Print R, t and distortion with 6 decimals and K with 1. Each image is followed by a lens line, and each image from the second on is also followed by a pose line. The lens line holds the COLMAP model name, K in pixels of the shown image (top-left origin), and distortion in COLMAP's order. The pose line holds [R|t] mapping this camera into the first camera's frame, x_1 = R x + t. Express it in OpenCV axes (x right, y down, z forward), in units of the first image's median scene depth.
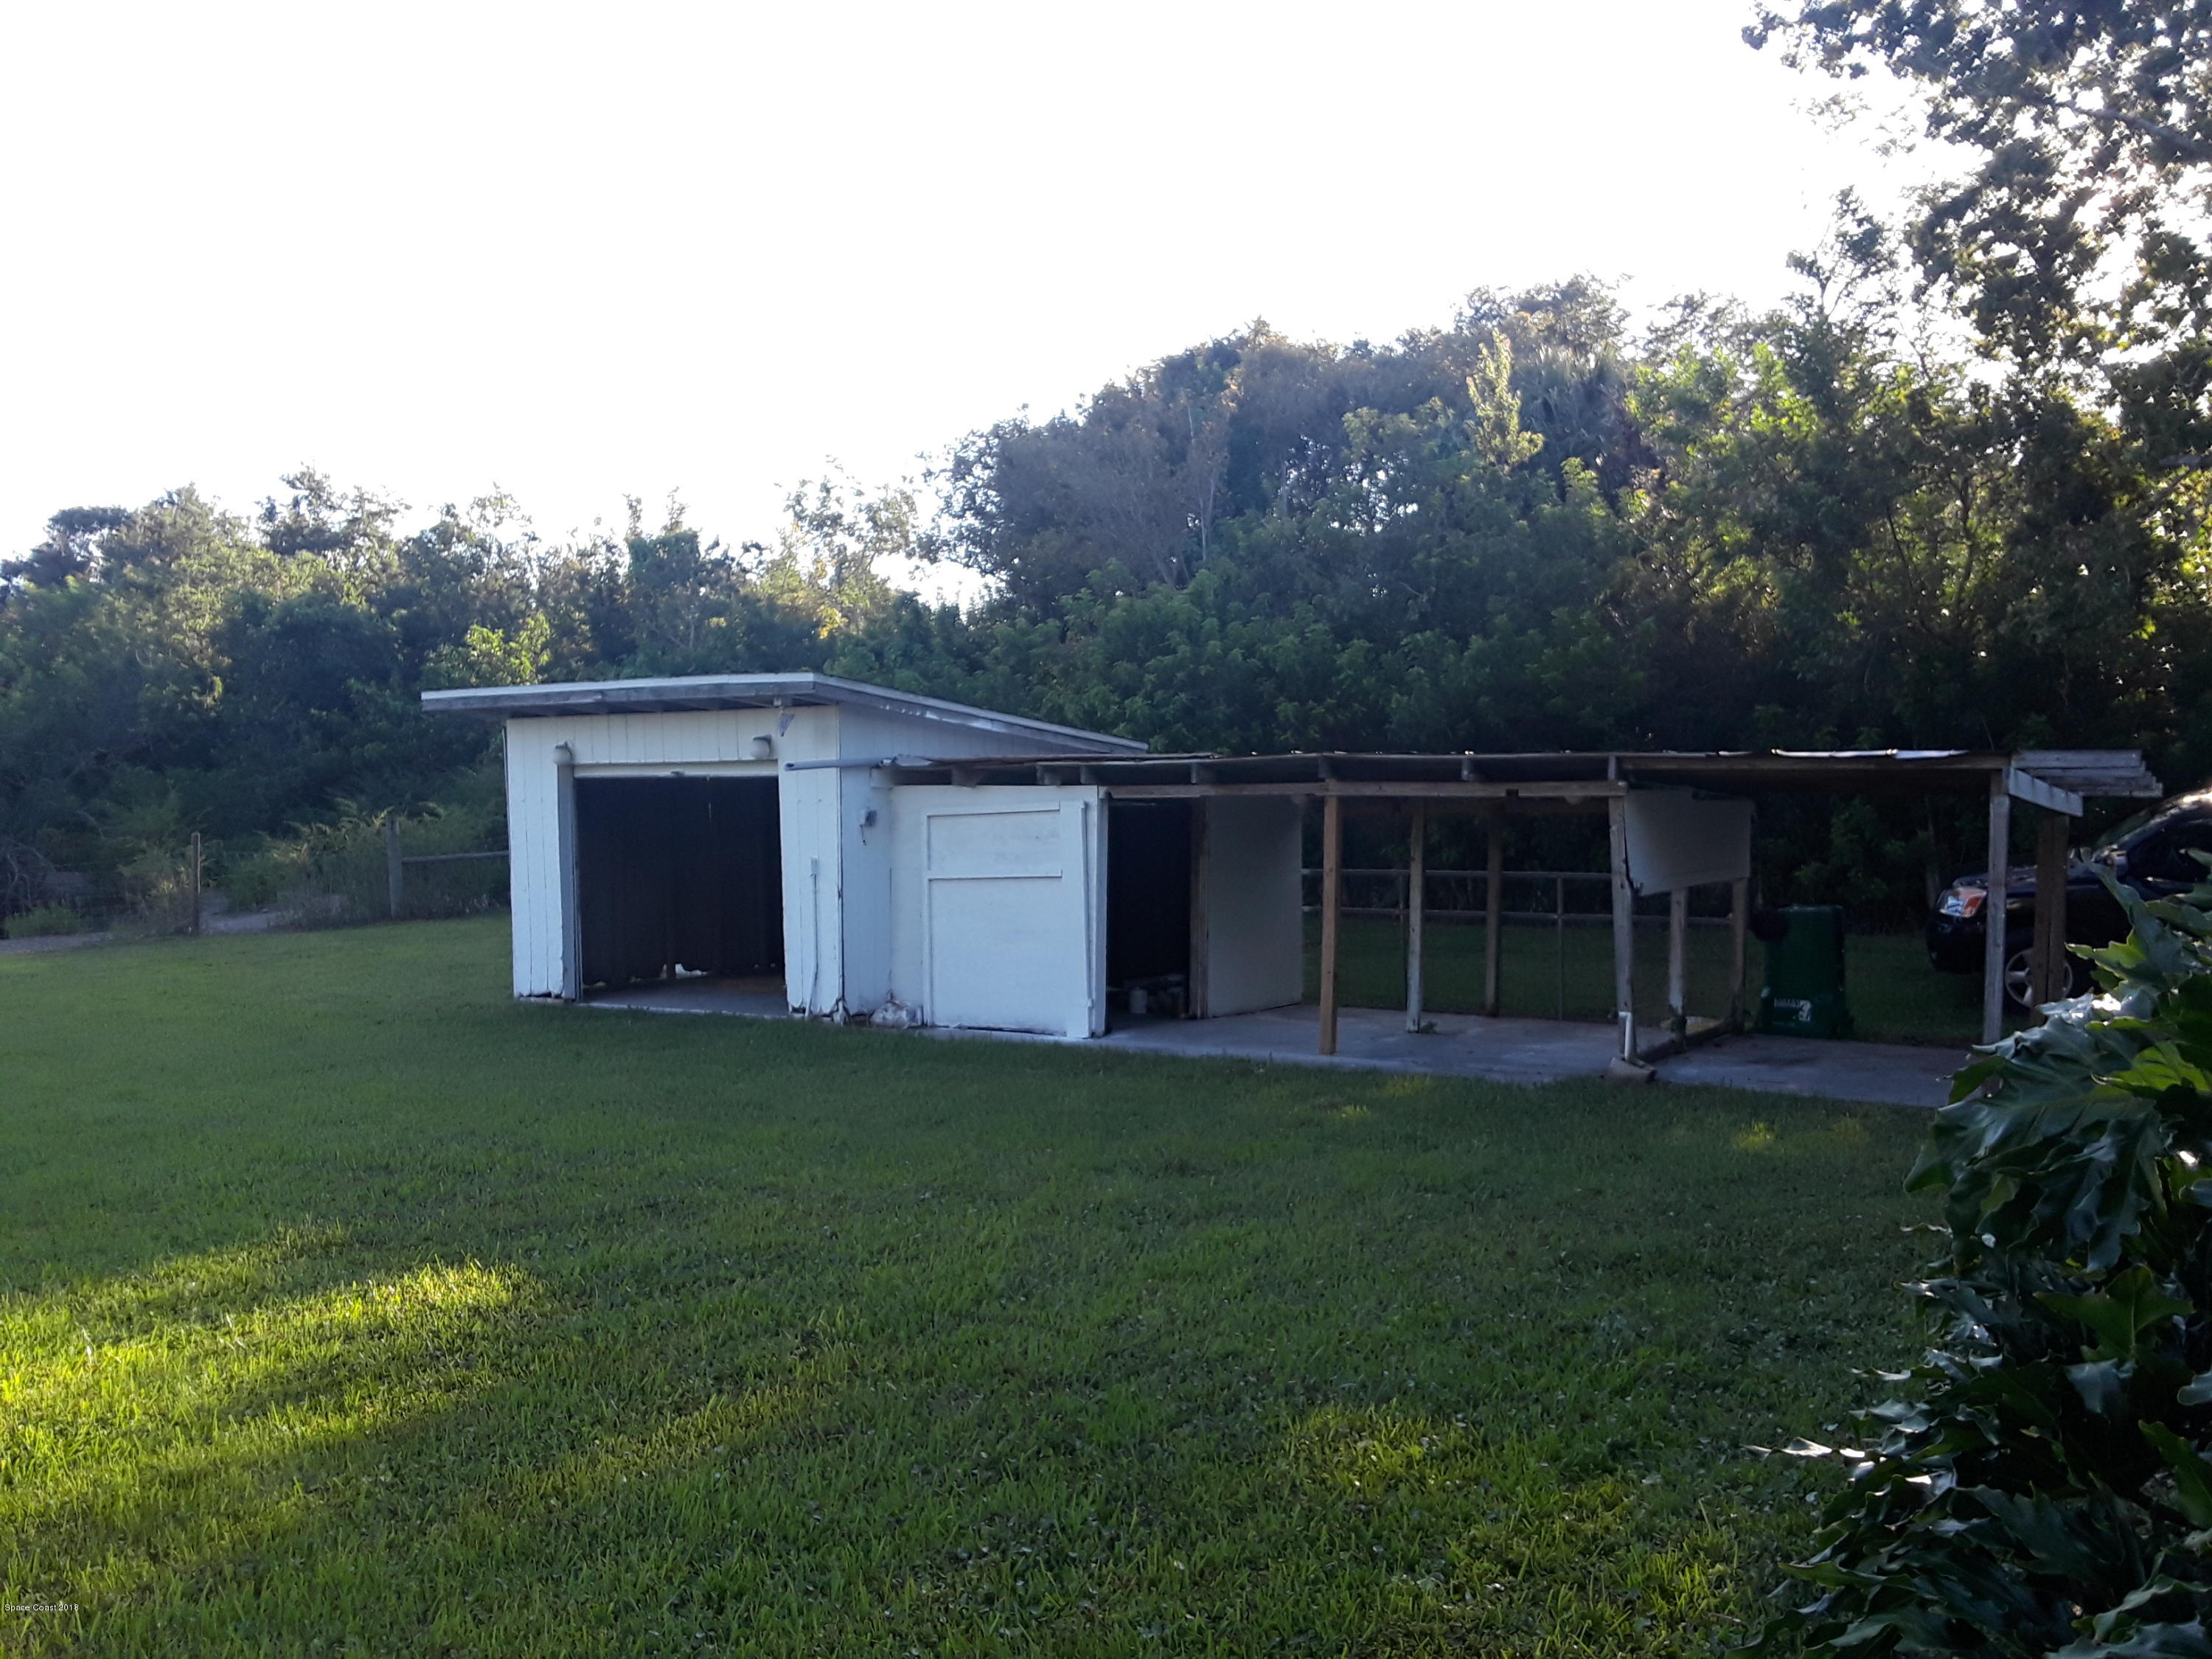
lens RADIAL K [[1871.6, 0, 1117.1], [0, 1871.6, 837.1], [0, 0, 1]] dist [0.103141, -0.133277]
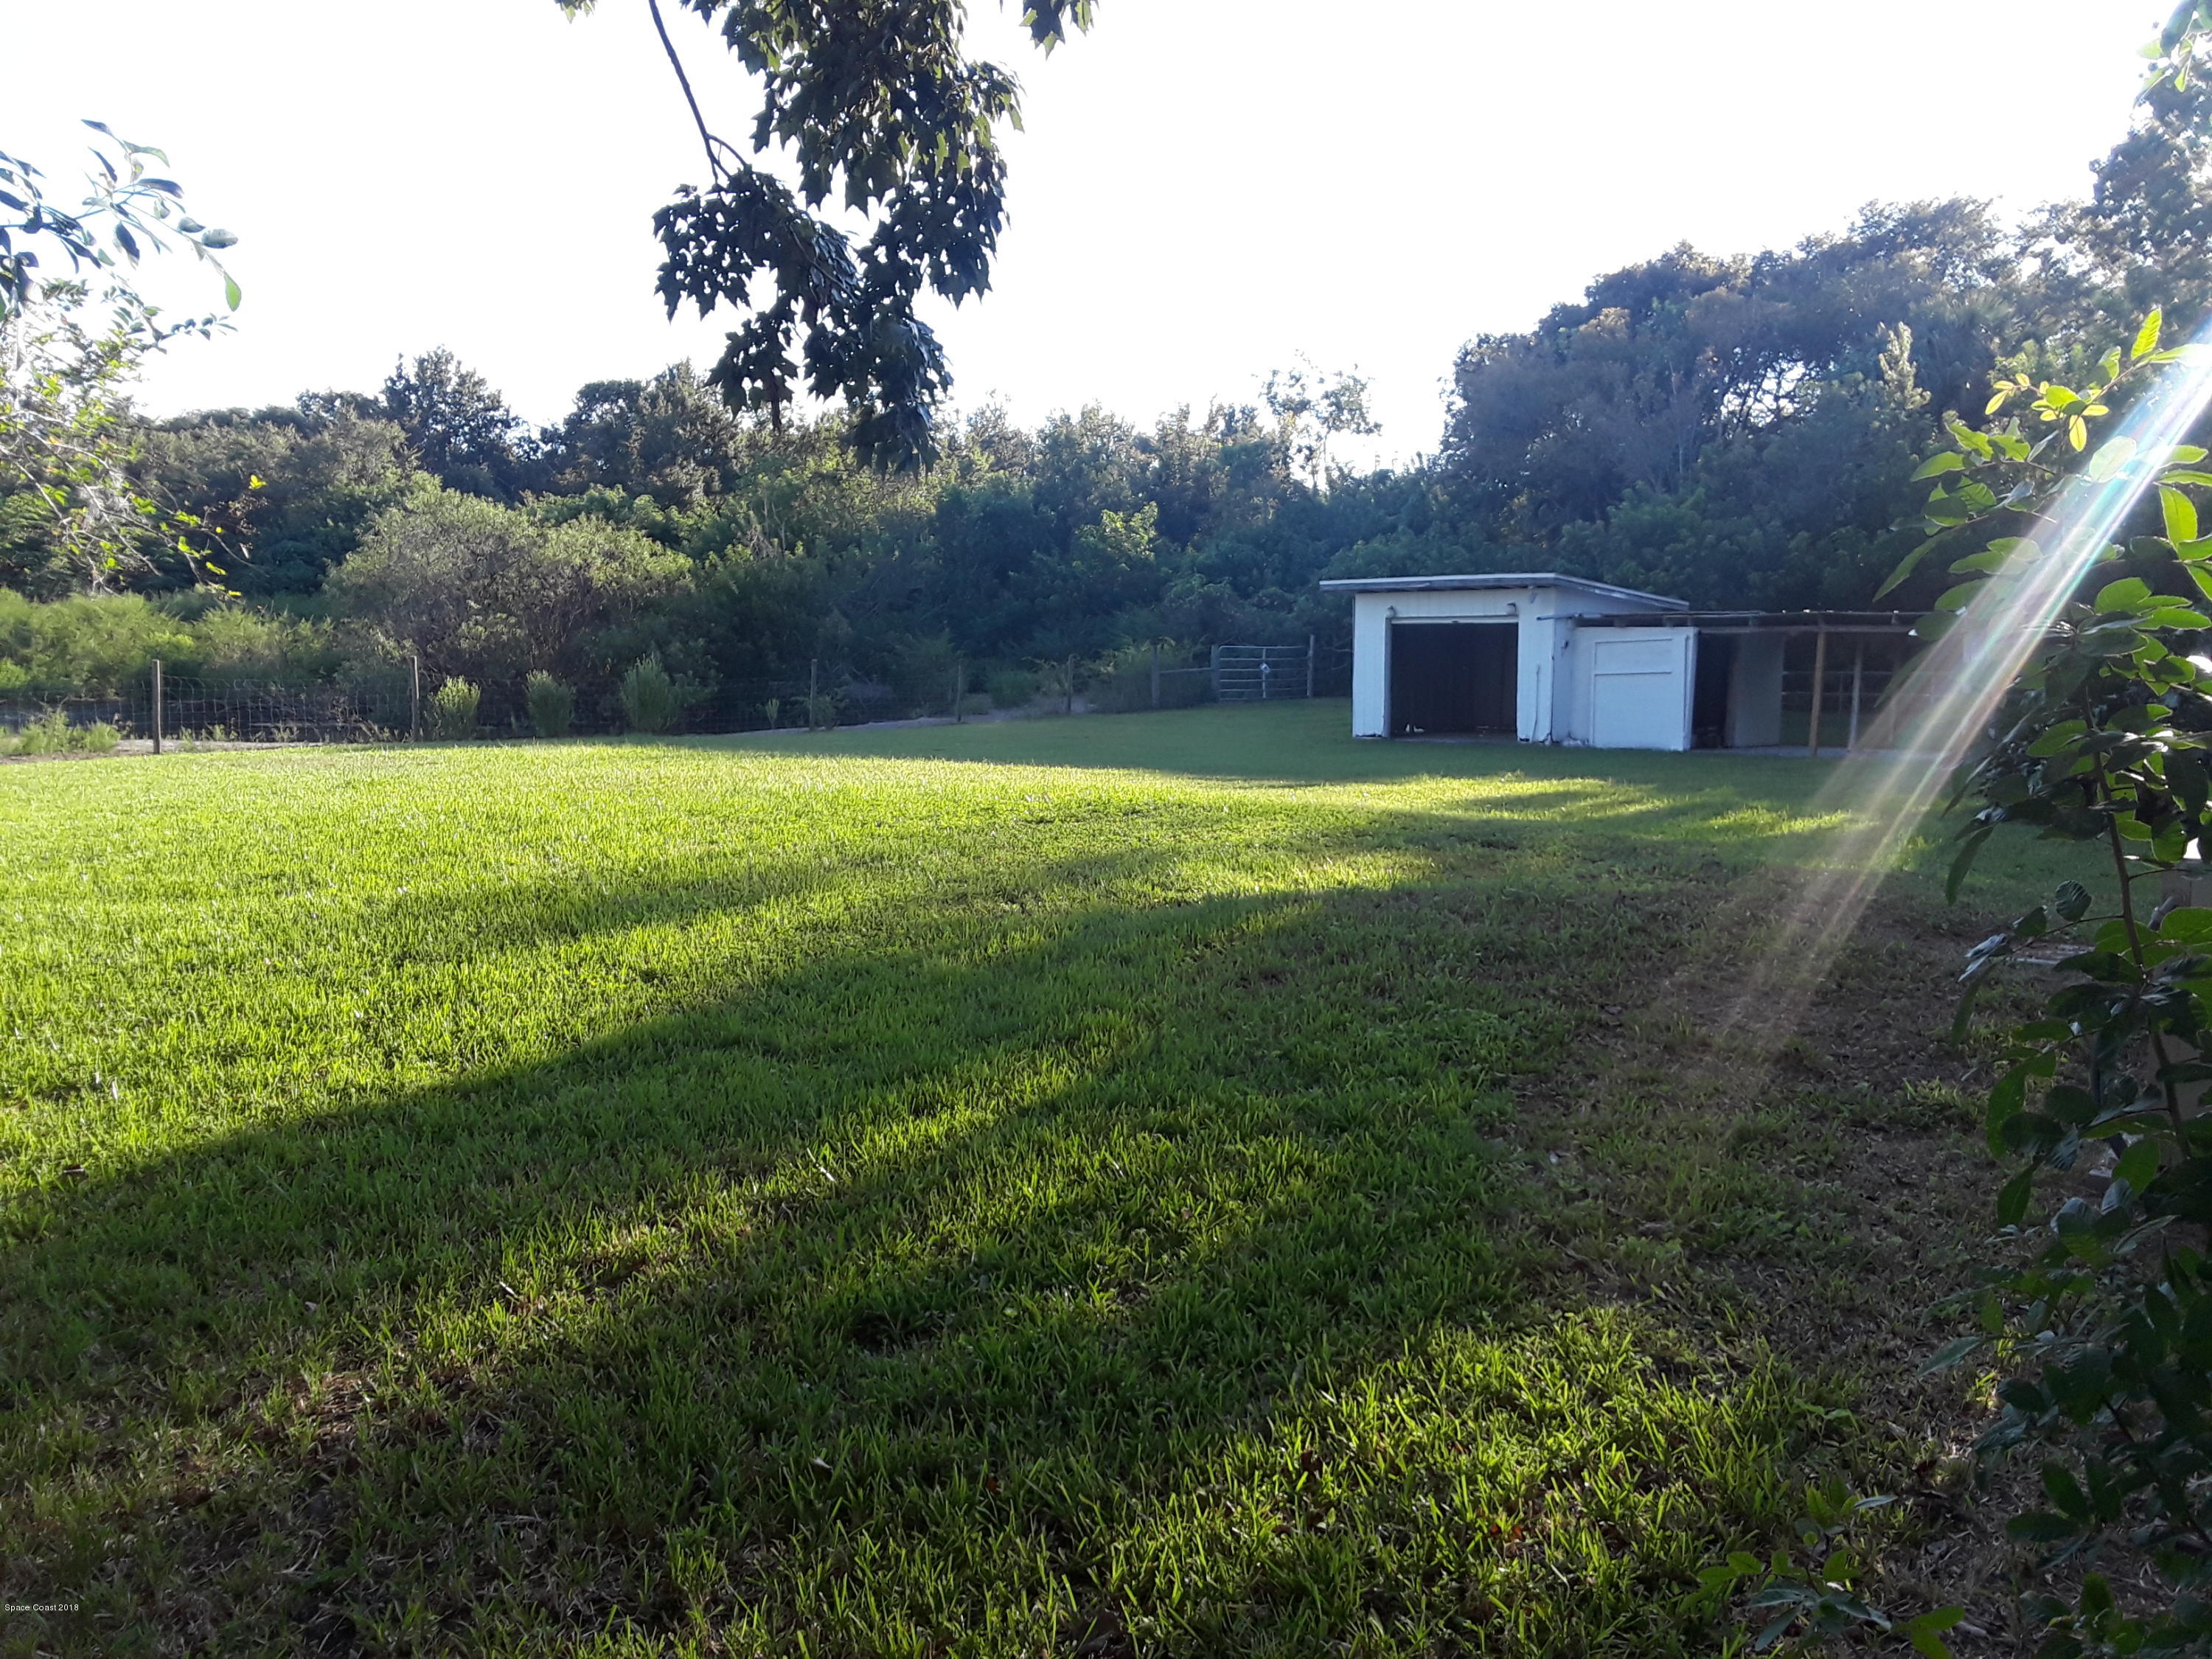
lens RADIAL K [[1871.6, 0, 1095.3], [0, 1871.6, 902.5], [0, 0, 1]] dist [0.103141, -0.133277]
pose [[0.986408, 0.025511, -0.162325, -0.171821], [-0.005367, 0.992349, 0.123345, 0.010724], [0.164229, -0.120797, 0.978998, -0.640301]]
